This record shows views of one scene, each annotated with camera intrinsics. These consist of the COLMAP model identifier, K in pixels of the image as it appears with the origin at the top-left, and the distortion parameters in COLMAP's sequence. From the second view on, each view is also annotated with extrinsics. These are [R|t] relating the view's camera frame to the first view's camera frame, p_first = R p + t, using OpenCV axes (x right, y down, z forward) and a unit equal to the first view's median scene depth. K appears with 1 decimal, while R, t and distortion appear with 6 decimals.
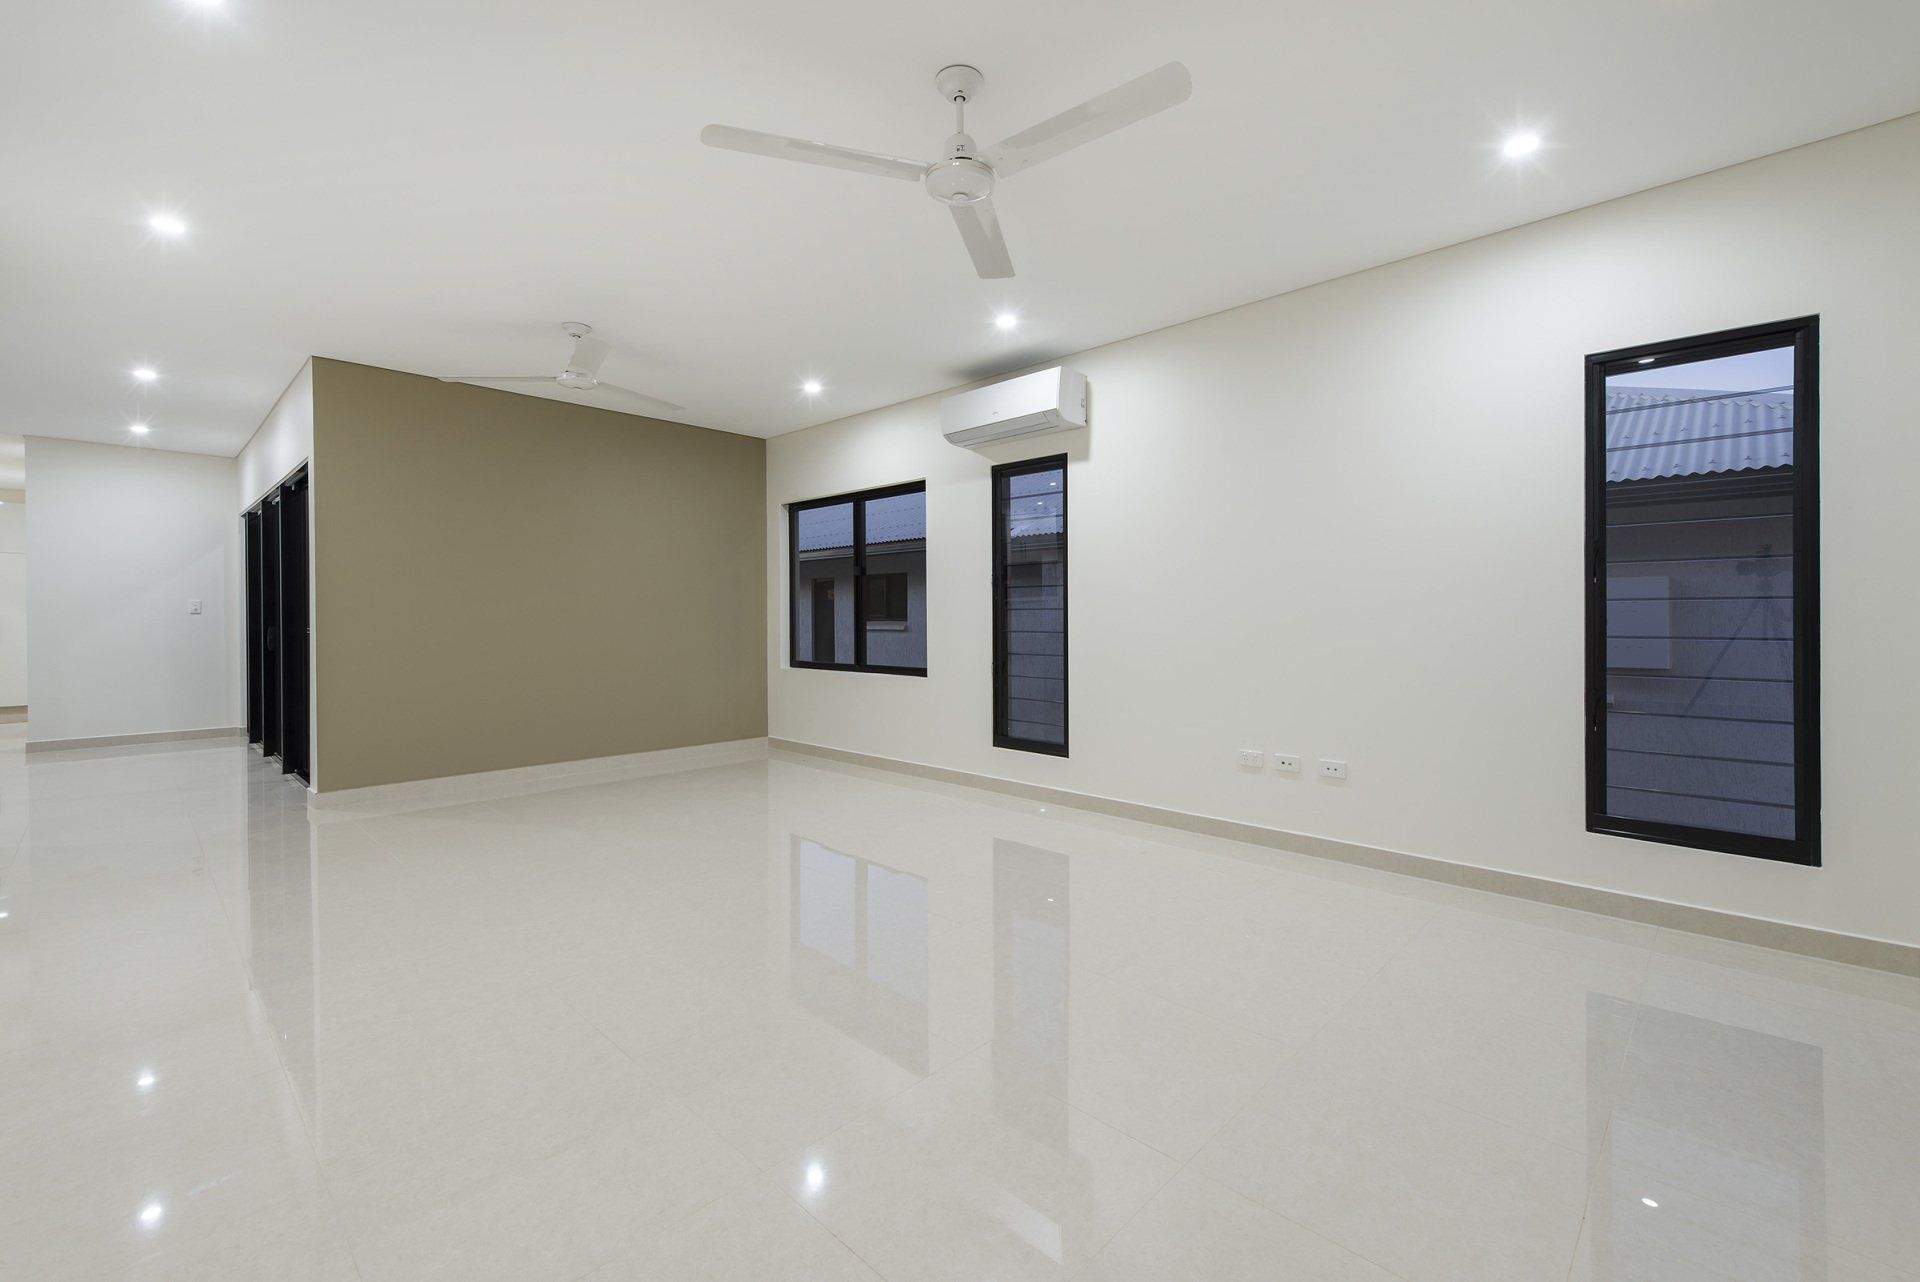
lens RADIAL K [[828.4, 0, 990.1], [0, 828.4, 634.3], [0, 0, 1]] dist [0.012232, -0.003077]
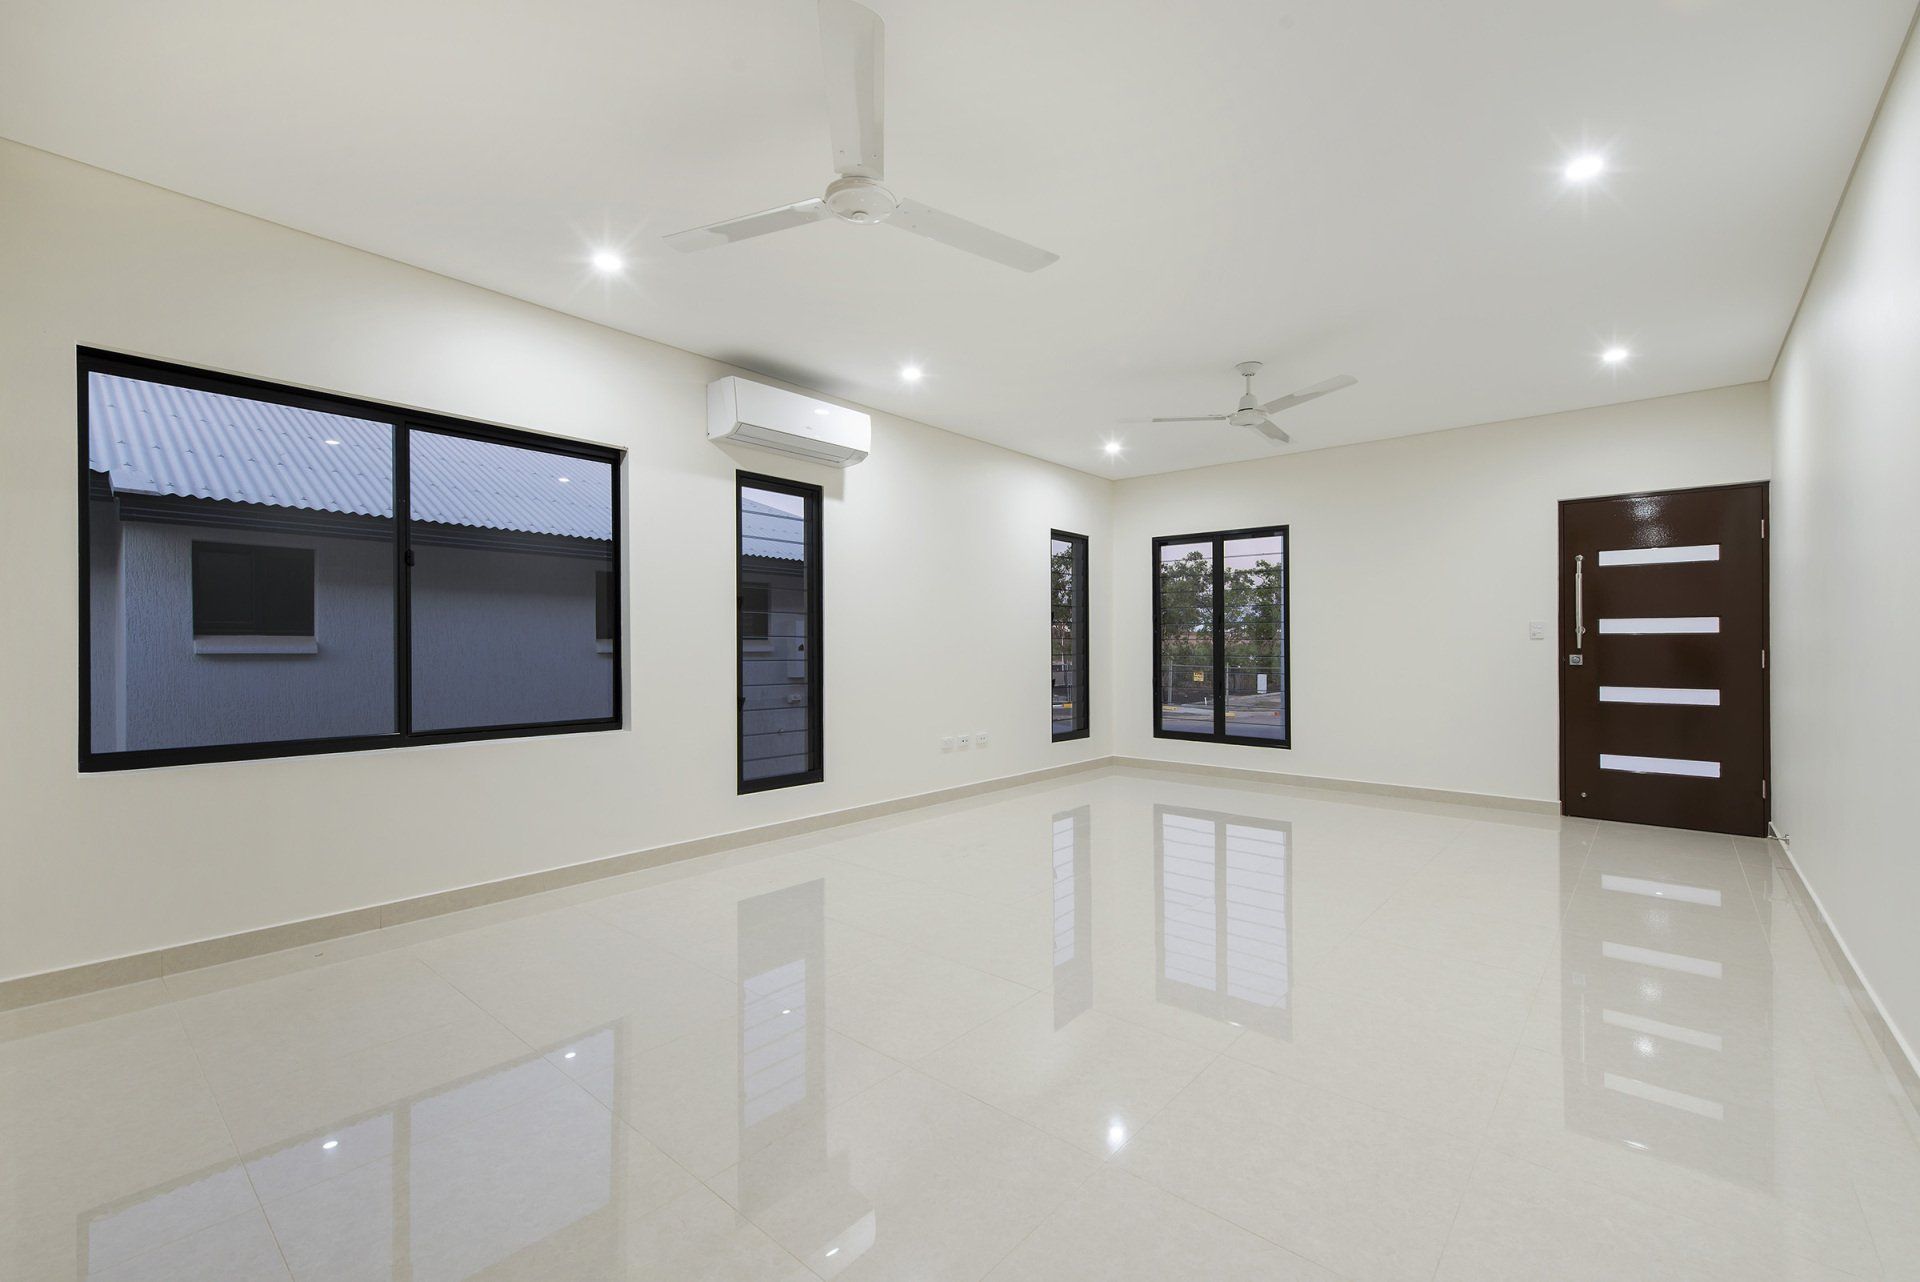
lens RADIAL K [[828.4, 0, 955.8], [0, 828.4, 642.8], [0, 0, 1]] dist [0.012232, -0.003077]
pose [[-0.065512, 0.010141, 0.997800, -0.861294], [0.022199, 0.999716, -0.008703, -0.009418], [-0.997605, 0.021580, -0.065718, 0.823090]]
